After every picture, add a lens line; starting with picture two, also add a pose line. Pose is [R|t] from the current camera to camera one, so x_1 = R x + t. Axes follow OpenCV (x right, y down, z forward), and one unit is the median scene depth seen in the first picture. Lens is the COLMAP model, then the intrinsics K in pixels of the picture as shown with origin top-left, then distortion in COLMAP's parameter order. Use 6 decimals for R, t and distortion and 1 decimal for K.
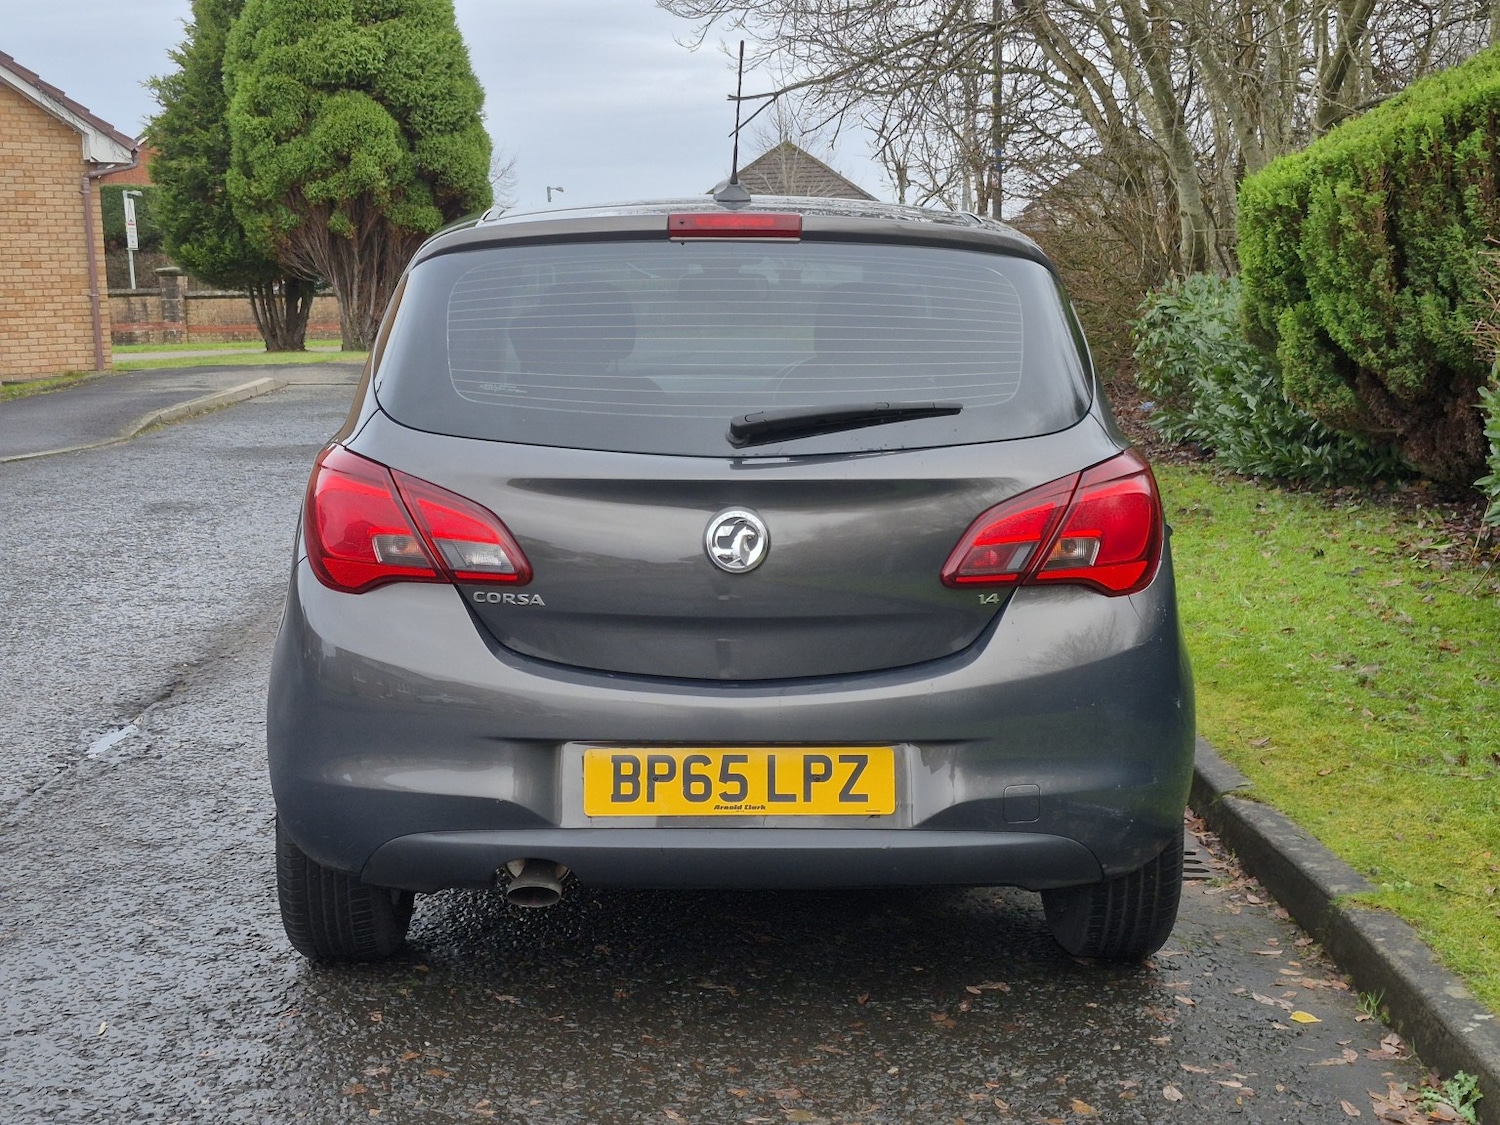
lens RADIAL K [[2046.3, 0, 671.2], [0, 2046.3, 527.5], [0, 0, 1]] dist [0.123049, 0.000000]
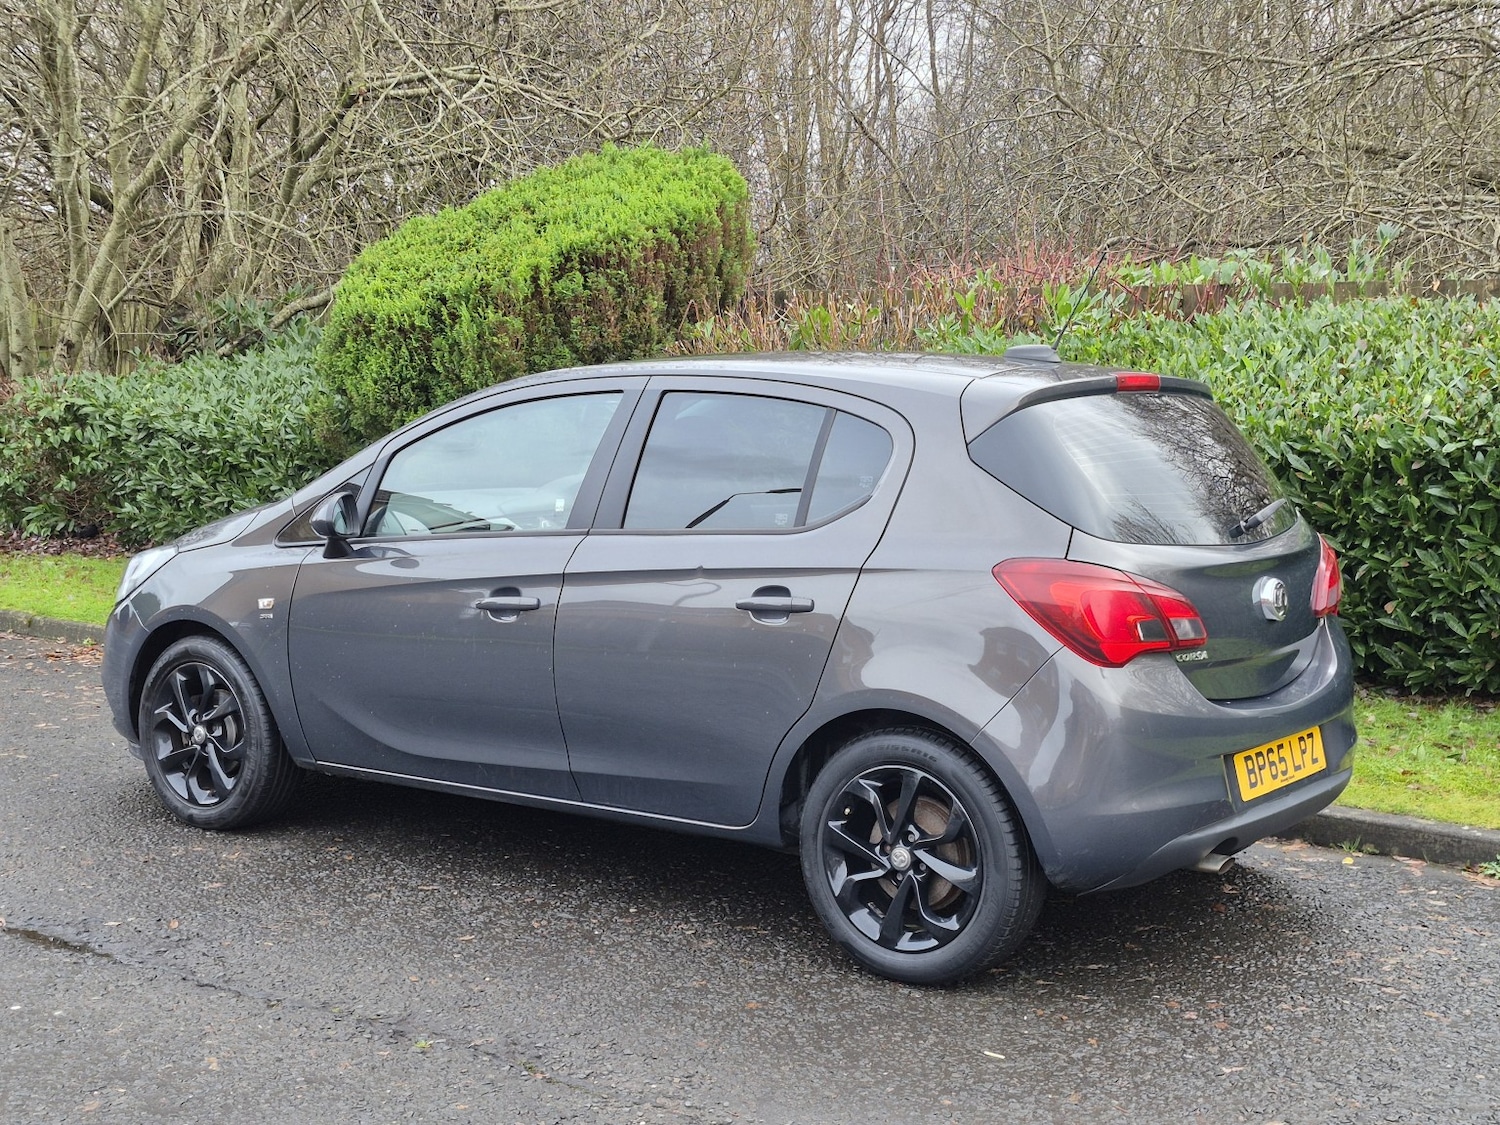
lens RADIAL K [[2046.3, 0, 738.6], [0, 2046.3, 561.0], [0, 0, 1]] dist [0.123049, 0.000000]
pose [[0.630255, -0.078428, 0.772417, -1.345356], [0.092951, 0.995351, 0.025220, -0.093438], [-0.770804, 0.055902, 0.634615, 0.349108]]
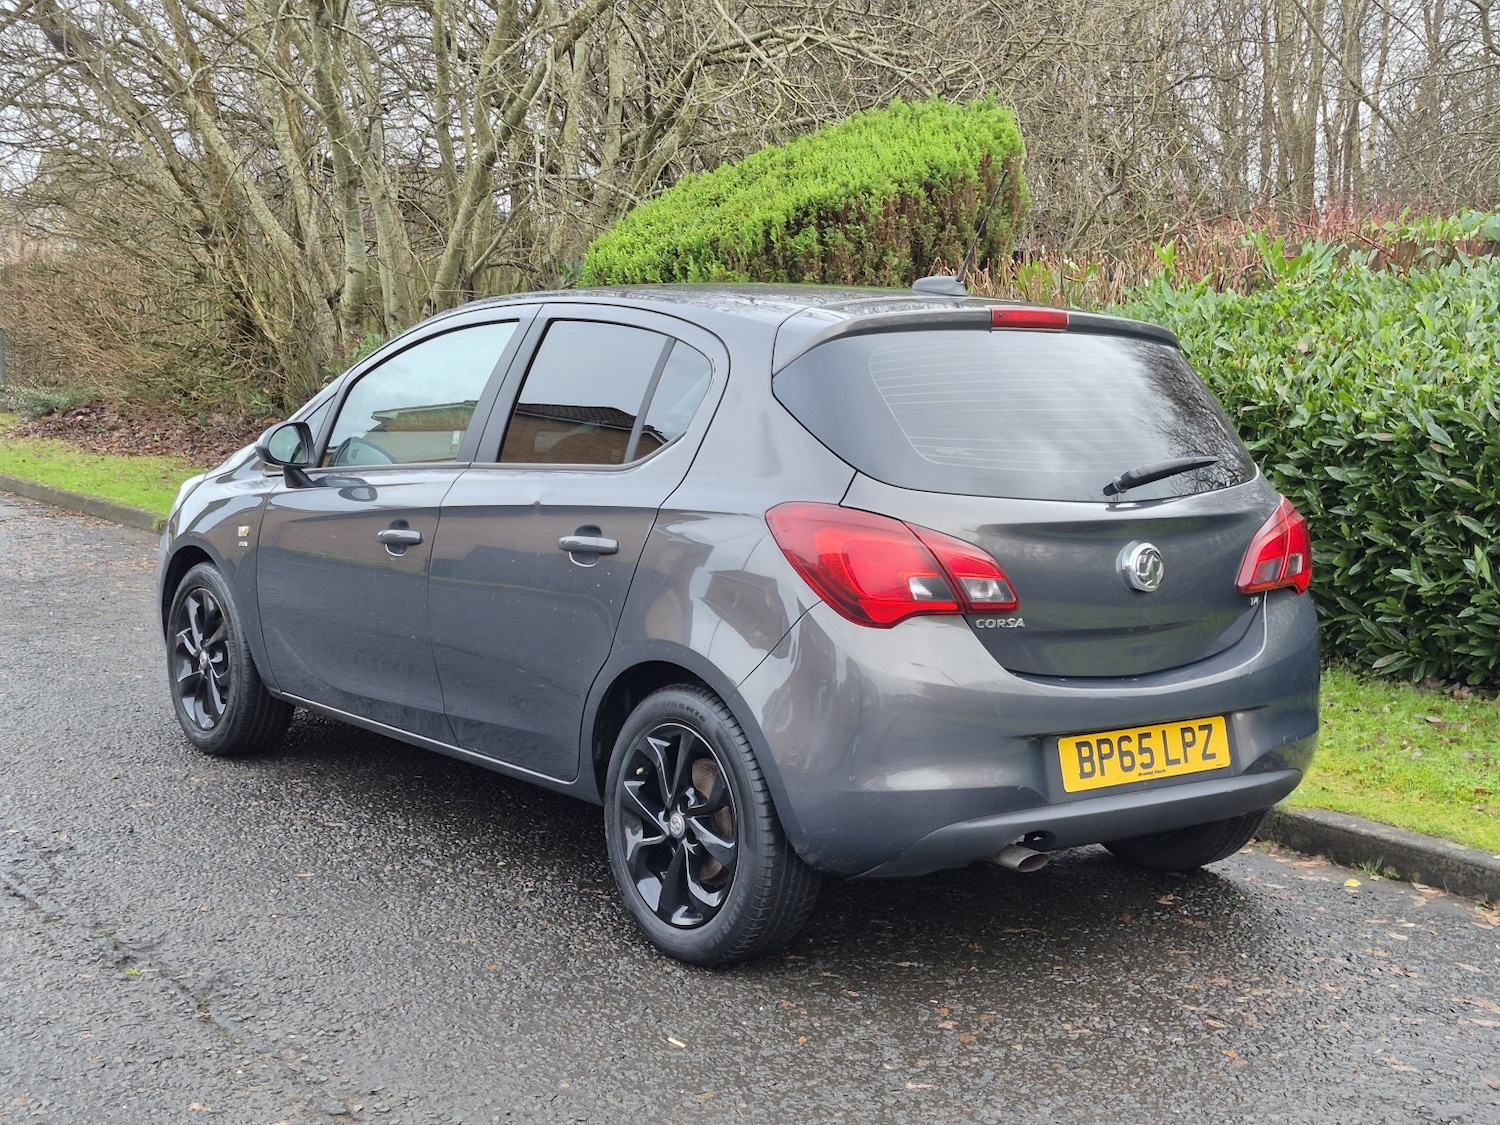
lens RADIAL K [[2046.3, 0, 755.9], [0, 2046.3, 565.9], [0, 0, 1]] dist [0.123049, 0.000000]
pose [[0.812509, -0.048787, 0.580904, -0.910554], [0.049190, 0.998676, 0.015072, -0.025401], [-0.580870, 0.016328, 0.813833, 0.086706]]
